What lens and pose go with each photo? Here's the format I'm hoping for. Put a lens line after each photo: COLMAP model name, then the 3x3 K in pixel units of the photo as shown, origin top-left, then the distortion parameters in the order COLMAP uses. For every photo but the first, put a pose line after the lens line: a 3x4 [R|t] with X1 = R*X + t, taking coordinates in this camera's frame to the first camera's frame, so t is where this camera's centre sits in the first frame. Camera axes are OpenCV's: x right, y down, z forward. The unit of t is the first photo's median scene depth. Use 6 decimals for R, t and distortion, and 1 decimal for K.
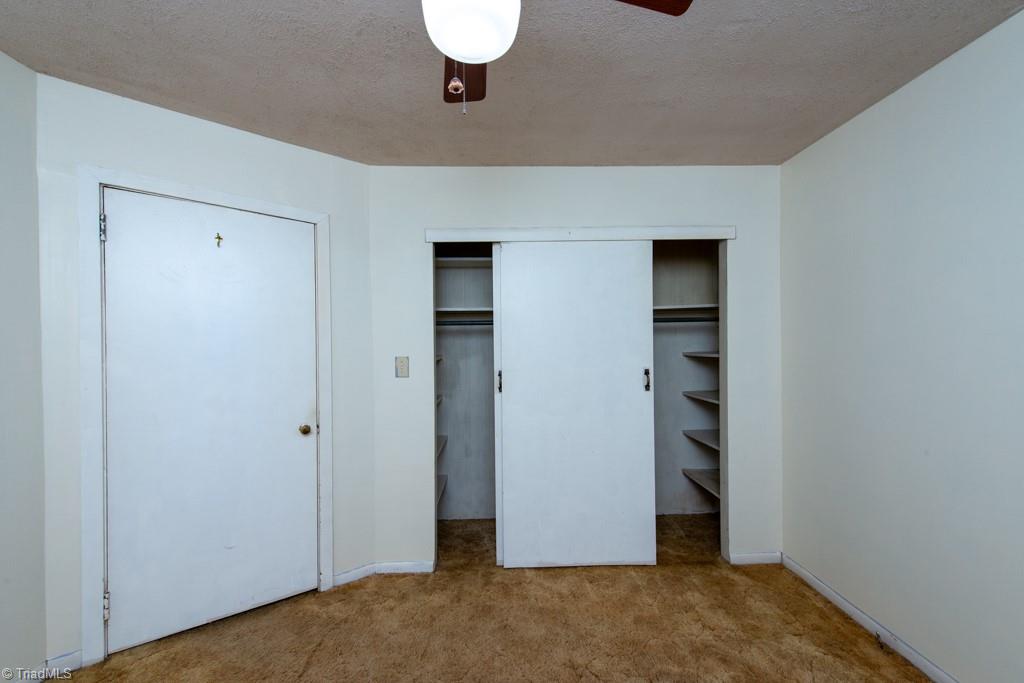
lens RADIAL K [[399.1, 0, 510.3], [0, 399.1, 342.6], [0, 0, 1]] dist [0.014098, -0.004672]
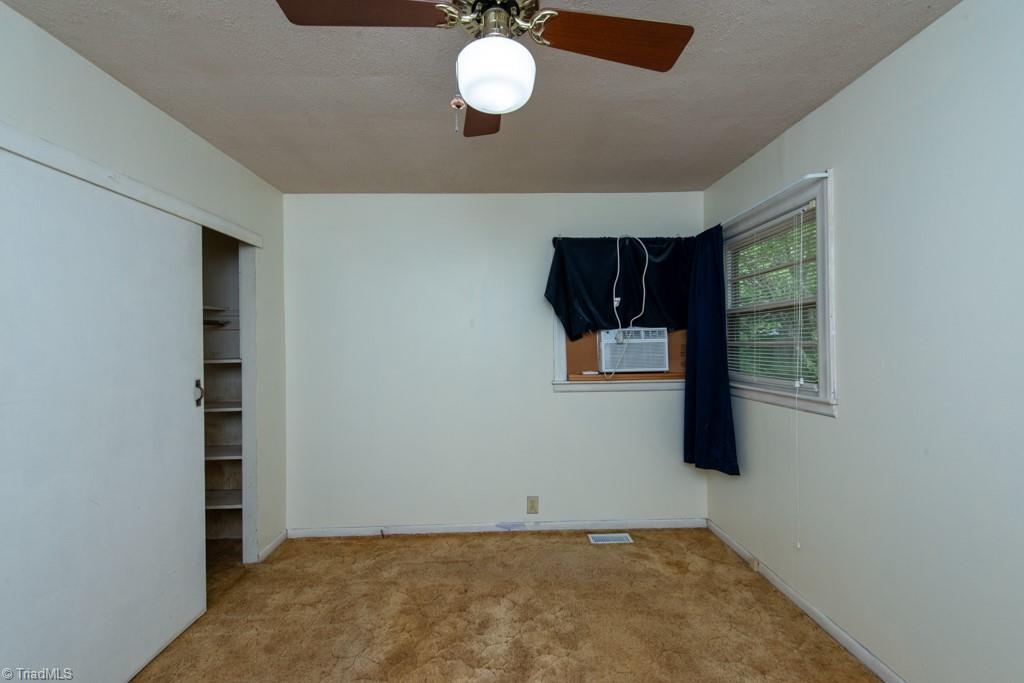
lens RADIAL K [[399.1, 0, 510.3], [0, 399.1, 342.6], [0, 0, 1]] dist [0.014098, -0.004672]
pose [[0.001506, 0.008550, 0.999962, -0.525045], [0.011206, 0.999901, -0.008567, 0.003933], [-0.999936, 0.011219, 0.001410, 0.381849]]
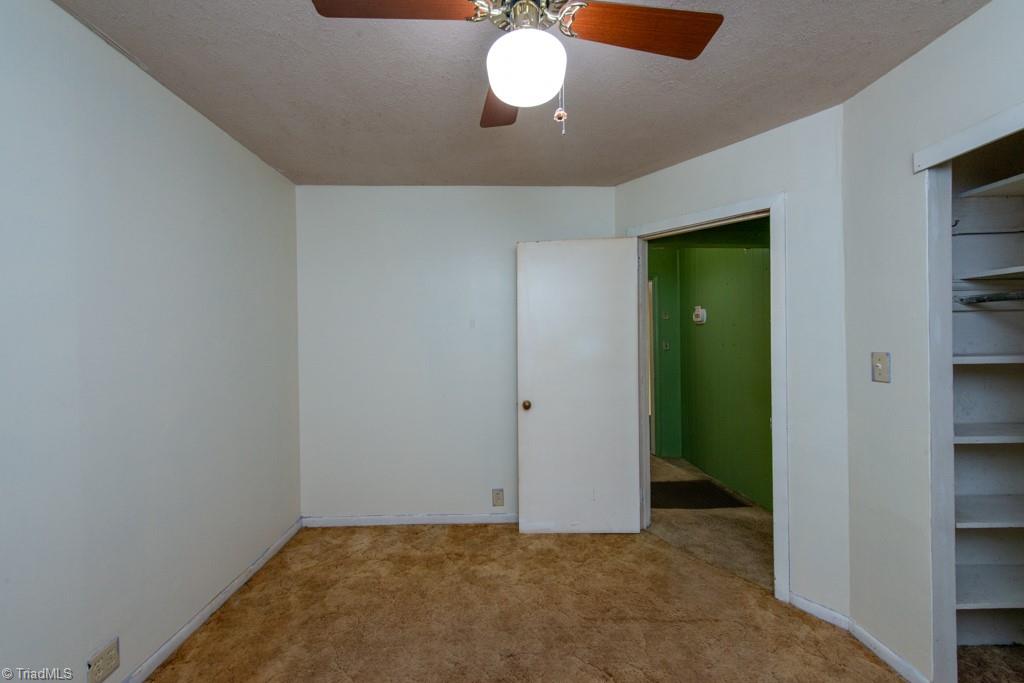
lens RADIAL K [[402.9, 0, 510.7], [0, 402.9, 342.5], [0, 0, 1]] dist [0.015225, -0.004429]
pose [[0.005613, 0.013410, -0.999894, 0.462571], [0.010834, 0.999851, 0.013470, 0.001498], [0.999926, -0.010909, 0.005467, 0.371349]]
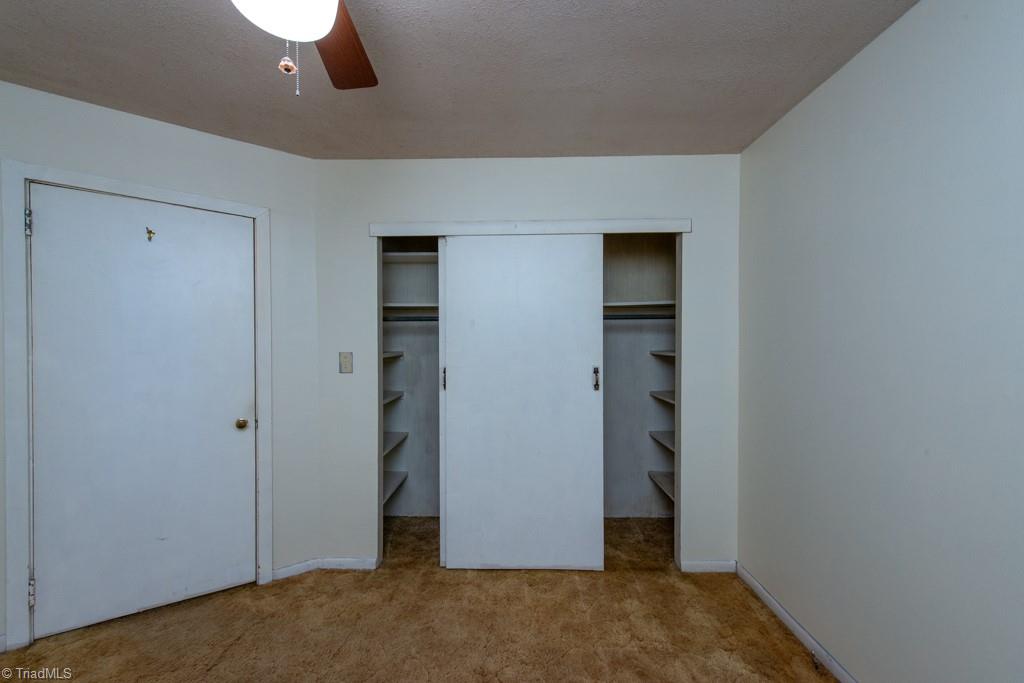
lens RADIAL K [[397.5, 0, 509.9], [0, 397.5, 342.4], [0, 0, 1]] dist [0.004703, -0.000929]
pose [[0.998846, 0.008924, -0.047201, 0.192954], [-0.008578, 0.999935, 0.007530, -0.000336], [0.047266, -0.007116, 0.998857, 0.035887]]
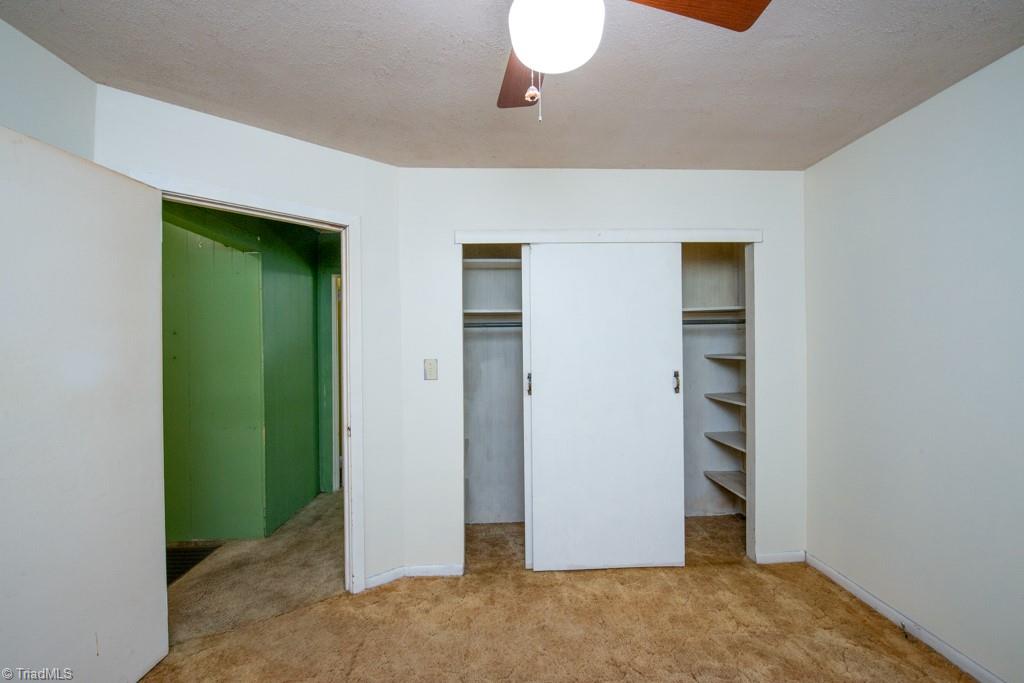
lens RADIAL K [[408.3, 0, 510.4], [0, 408.3, 342.2], [0, 0, 1]] dist [-0.019193, -0.001091]
pose [[0.999951, 0.000057, 0.009871, -0.089020], [0.000004, 0.999981, -0.006084, -0.000344], [-0.009871, 0.006084, 0.999933, -0.012885]]
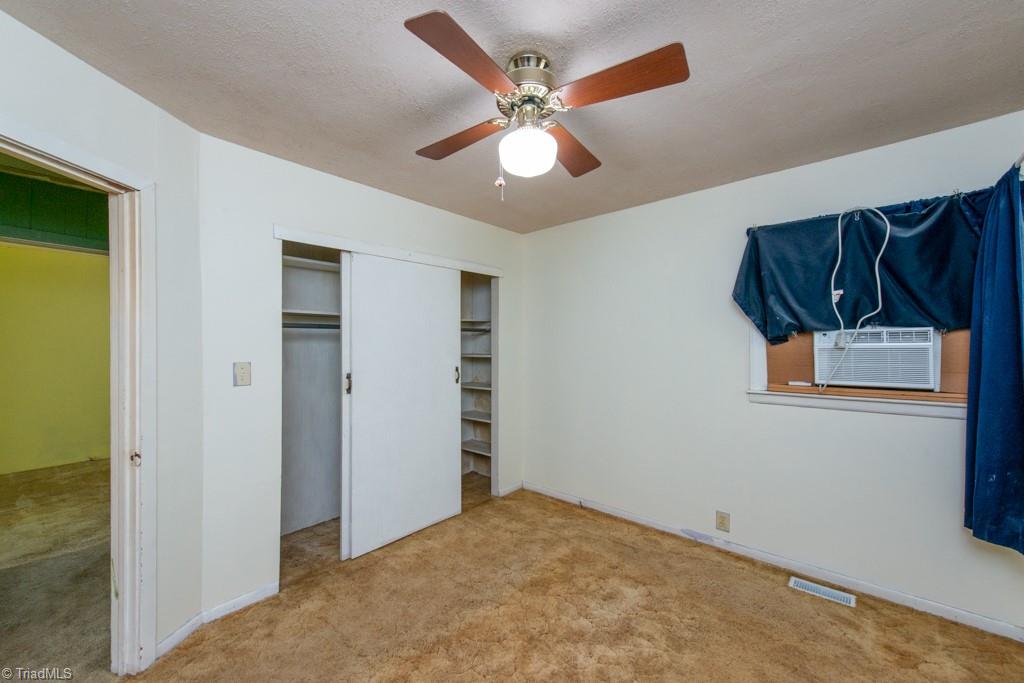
lens RADIAL K [[397.5, 0, 509.9], [0, 397.5, 342.4], [0, 0, 1]] dist [0.004703, -0.000929]
pose [[0.683635, 0.011551, 0.729732, -0.539663], [-0.004430, 0.999922, -0.011678, -0.000470], [-0.729810, 0.004750, 0.683633, -0.030943]]
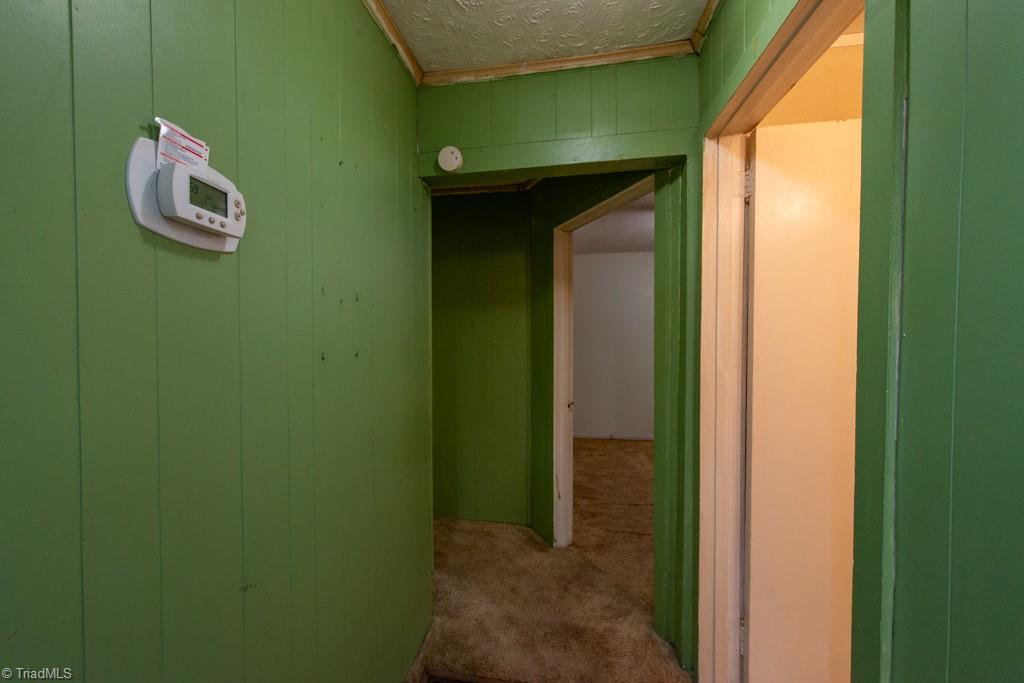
lens RADIAL K [[397.5, 0, 509.9], [0, 397.5, 342.4], [0, 0, 1]] dist [0.004703, -0.000929]
pose [[0.190976, -0.010684, 0.981537, -1.614695], [-0.000162, 0.999940, 0.010916, 0.013922], [-0.981595, -0.002244, 0.190963, 0.924775]]
